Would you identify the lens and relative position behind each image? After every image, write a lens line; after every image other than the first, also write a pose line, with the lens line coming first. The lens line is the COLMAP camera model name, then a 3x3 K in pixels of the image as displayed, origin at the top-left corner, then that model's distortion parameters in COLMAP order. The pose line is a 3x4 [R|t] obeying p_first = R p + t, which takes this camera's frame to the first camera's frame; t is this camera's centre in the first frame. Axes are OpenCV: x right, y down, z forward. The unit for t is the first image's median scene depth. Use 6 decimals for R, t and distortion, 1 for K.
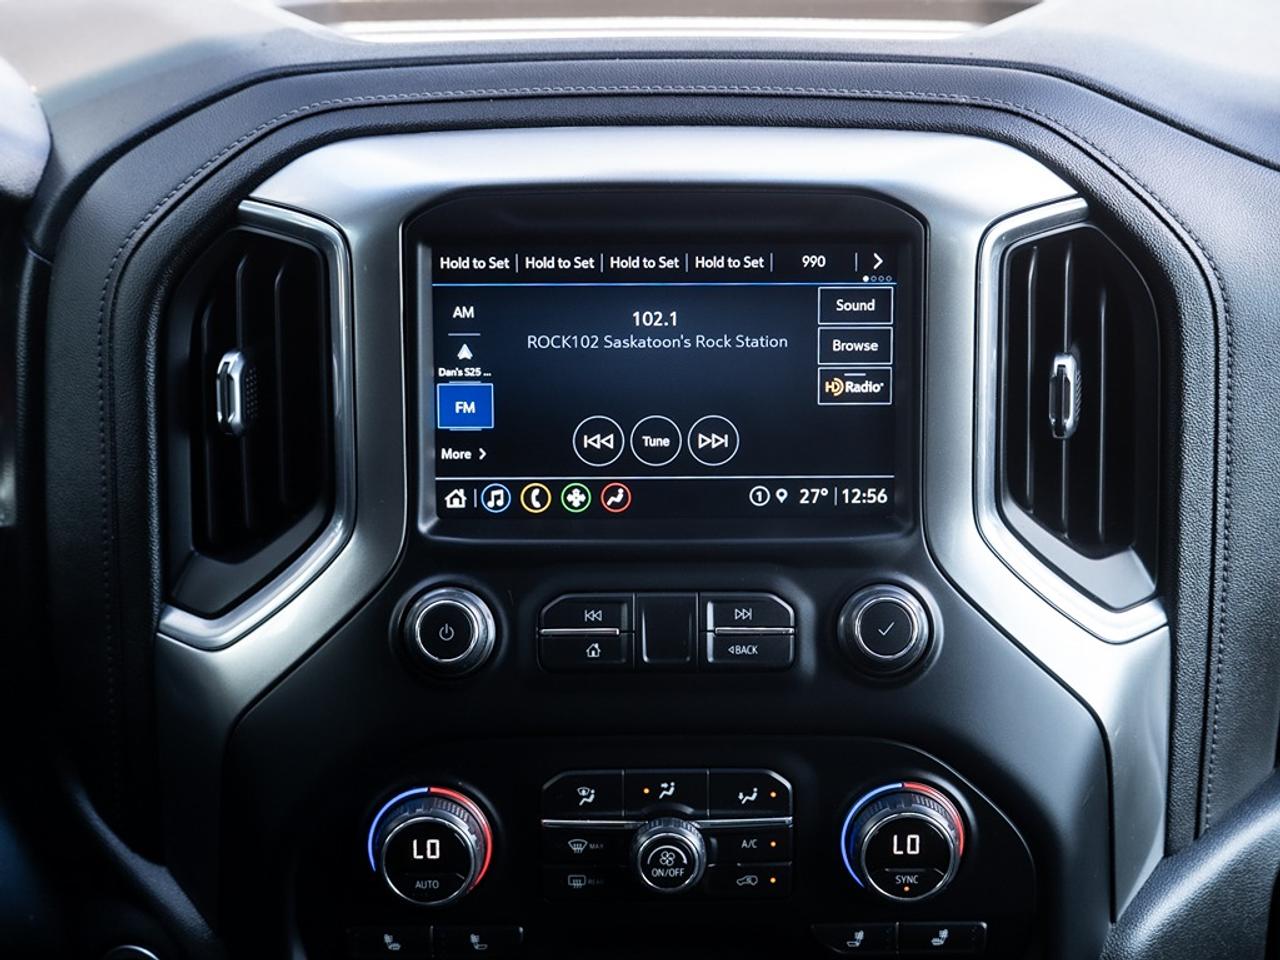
lens RADIAL K [[2636.8, 0, 646.5], [0, 2636.8, 370.2], [0, 0, 1]] dist [0.036120, 0.233046]
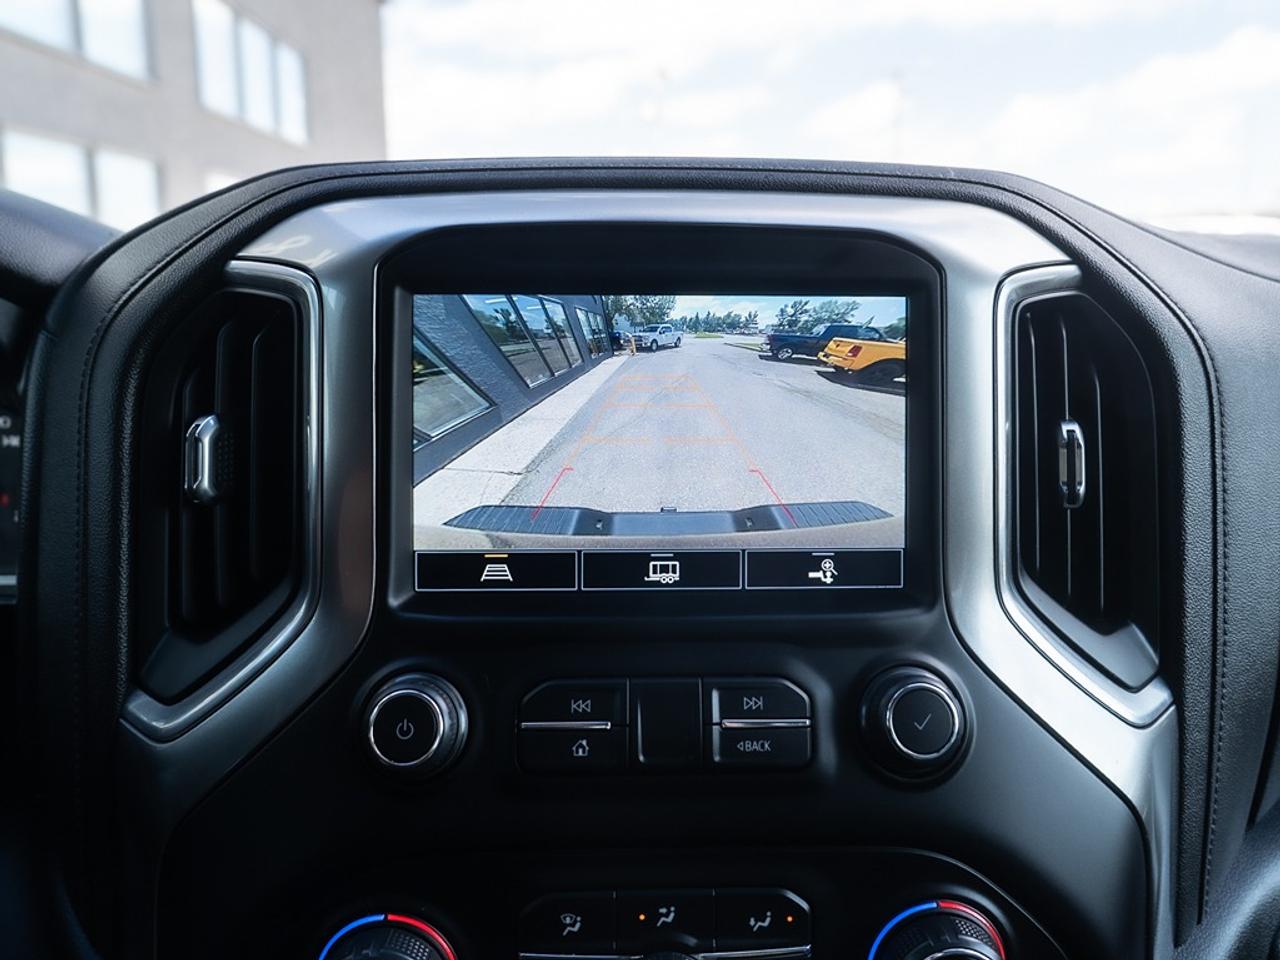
lens RADIAL K [[910.4, 0, 654.5], [0, 910.4, 407.6], [0, 0, 1]] dist [-0.013910, -0.001258]
pose [[0.999678, 0.003217, 0.025176, -0.003878], [0.000969, 0.986375, -0.164509, 0.045145], [-0.025362, 0.164480, 0.986054, 0.684129]]
